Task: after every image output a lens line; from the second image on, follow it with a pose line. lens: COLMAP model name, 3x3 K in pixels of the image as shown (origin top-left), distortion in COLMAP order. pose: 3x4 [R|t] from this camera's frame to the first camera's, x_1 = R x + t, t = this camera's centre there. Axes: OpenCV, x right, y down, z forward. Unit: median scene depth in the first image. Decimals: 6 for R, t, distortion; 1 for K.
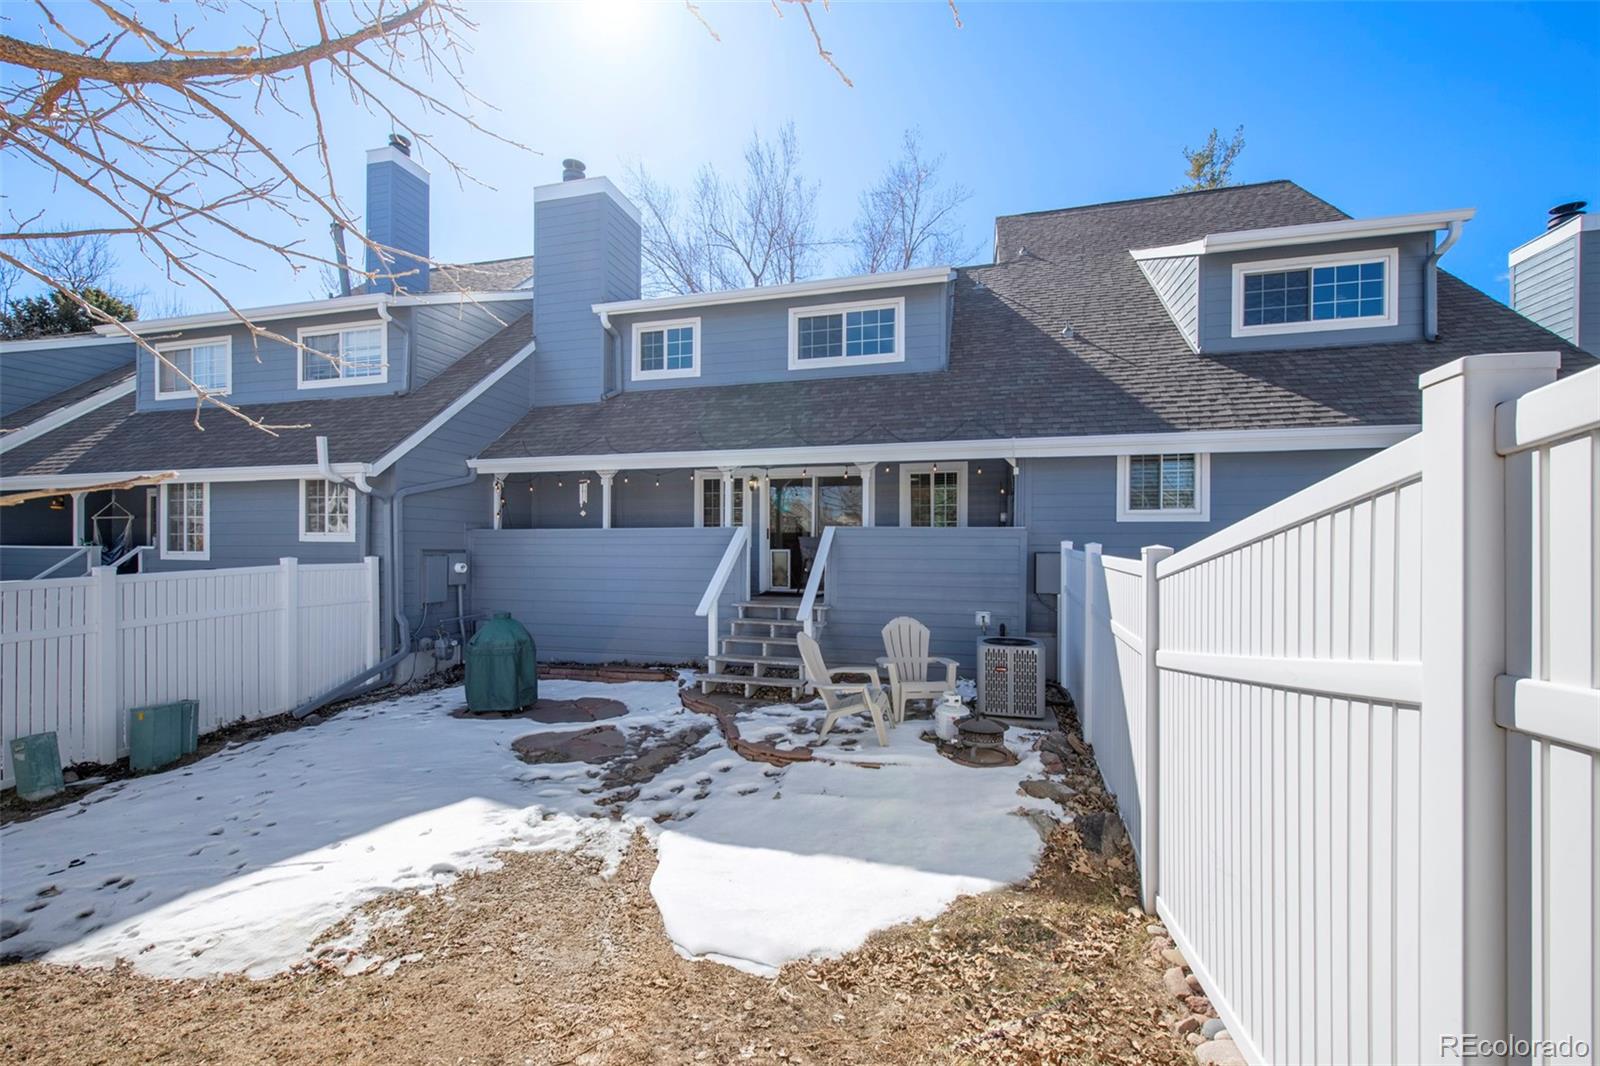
lens RADIAL K [[636.2, 0, 796.3], [0, 636.2, 536.7], [0, 0, 1]] dist [0.005677, -0.000154]
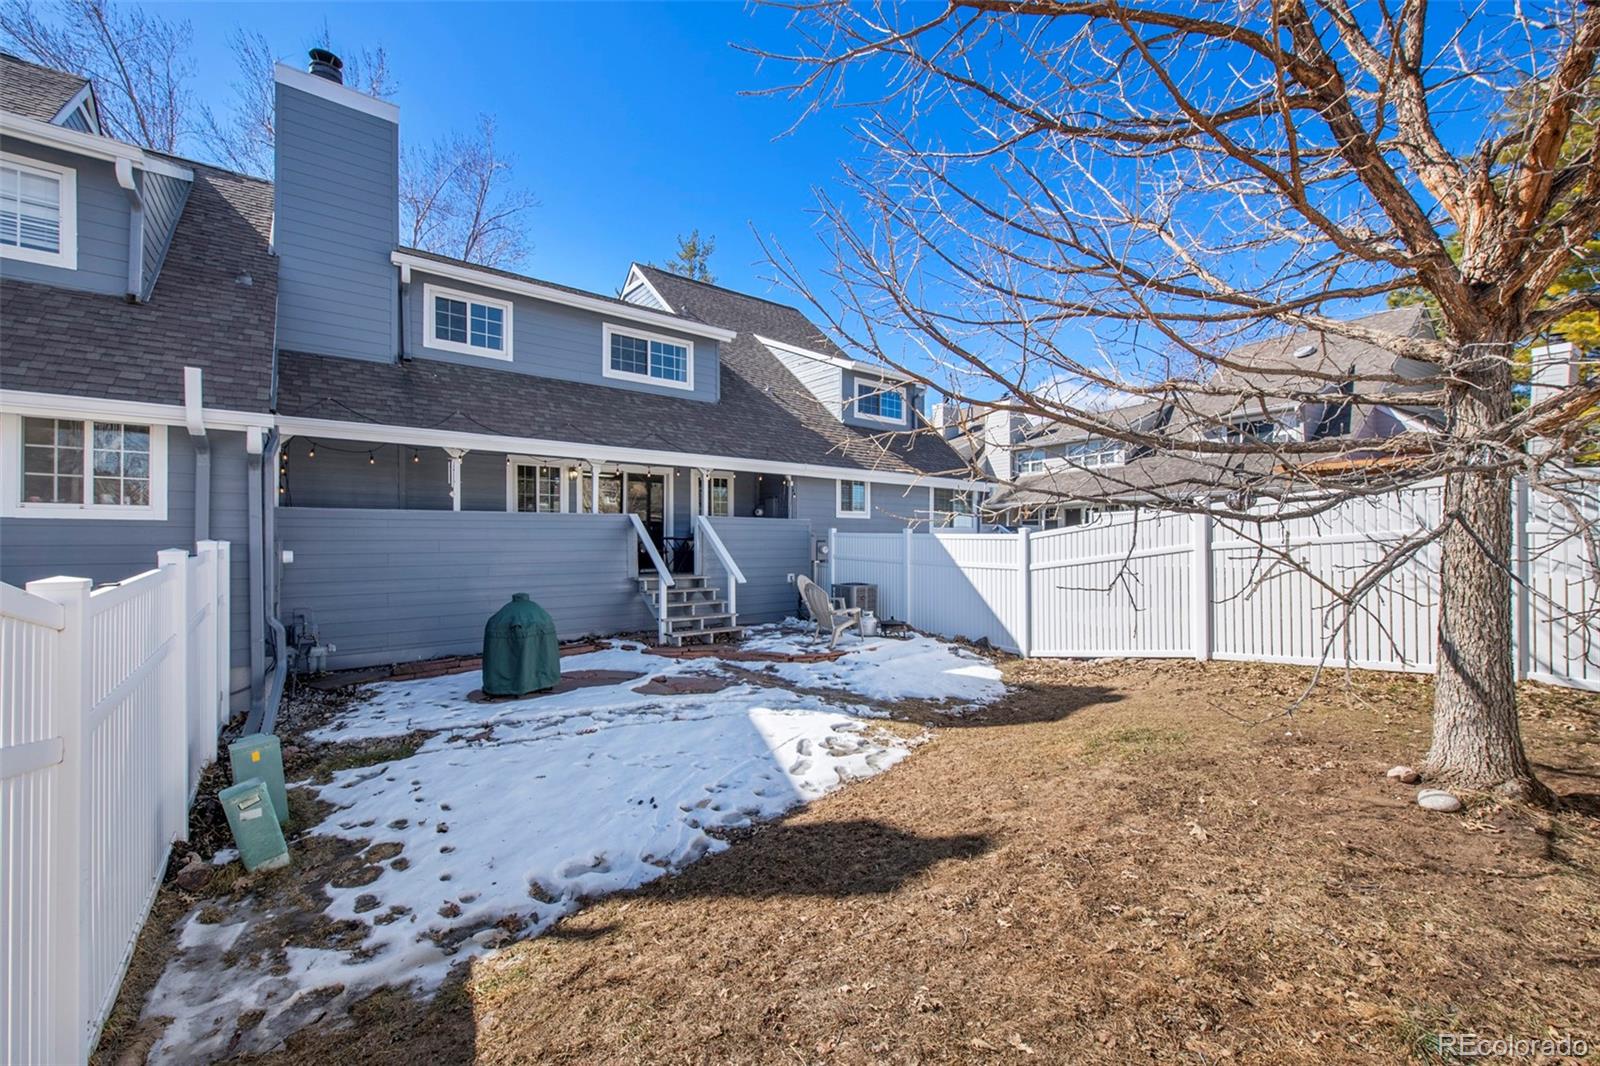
lens RADIAL K [[630.0, 0, 803.8], [0, 630.0, 529.2], [0, 0, 1]] dist [-0.000165, -0.000607]
pose [[0.590355, 0.007908, 0.807105, -0.720832], [-0.007737, 0.999962, -0.004138, 0.012829], [-0.807107, -0.003802, 0.590394, 0.048365]]
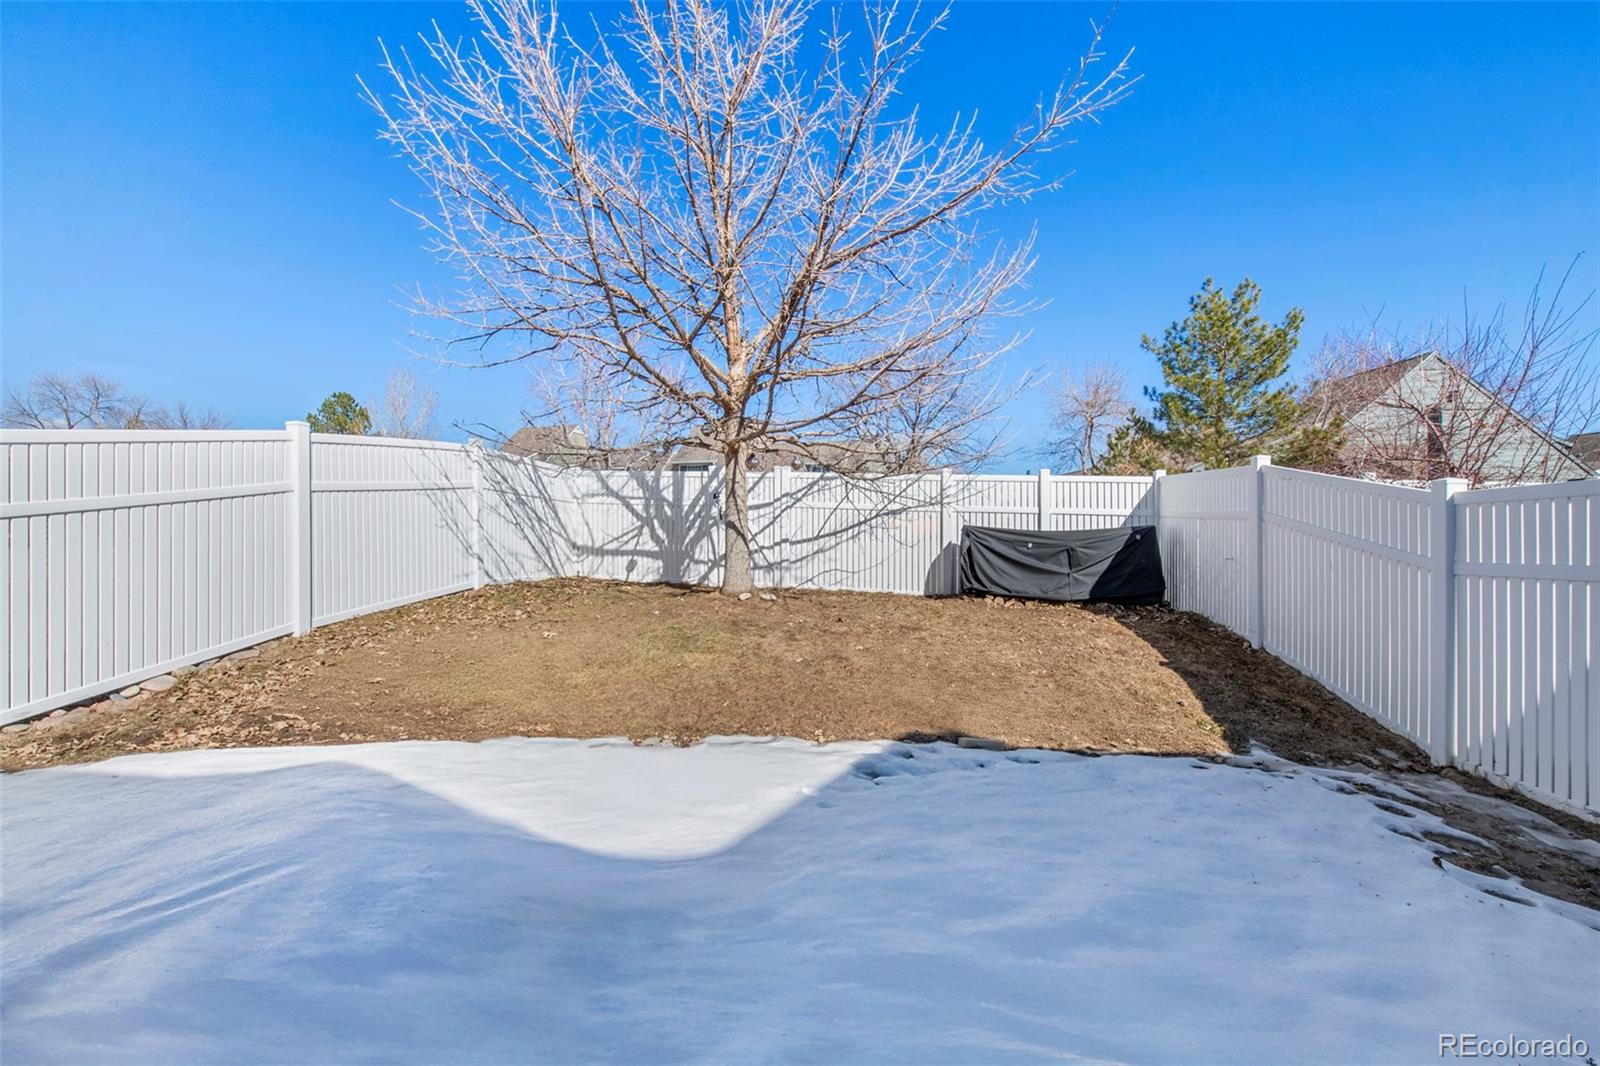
lens RADIAL K [[630.0, 0, 803.8], [0, 630.0, 529.2], [0, 0, 1]] dist [-0.000165, -0.000607]
pose [[-0.989658, 0.001494, -0.143436, -0.245555], [0.002603, 0.999968, -0.007542, 0.068866], [0.143420, -0.007838, -0.989631, 0.703004]]
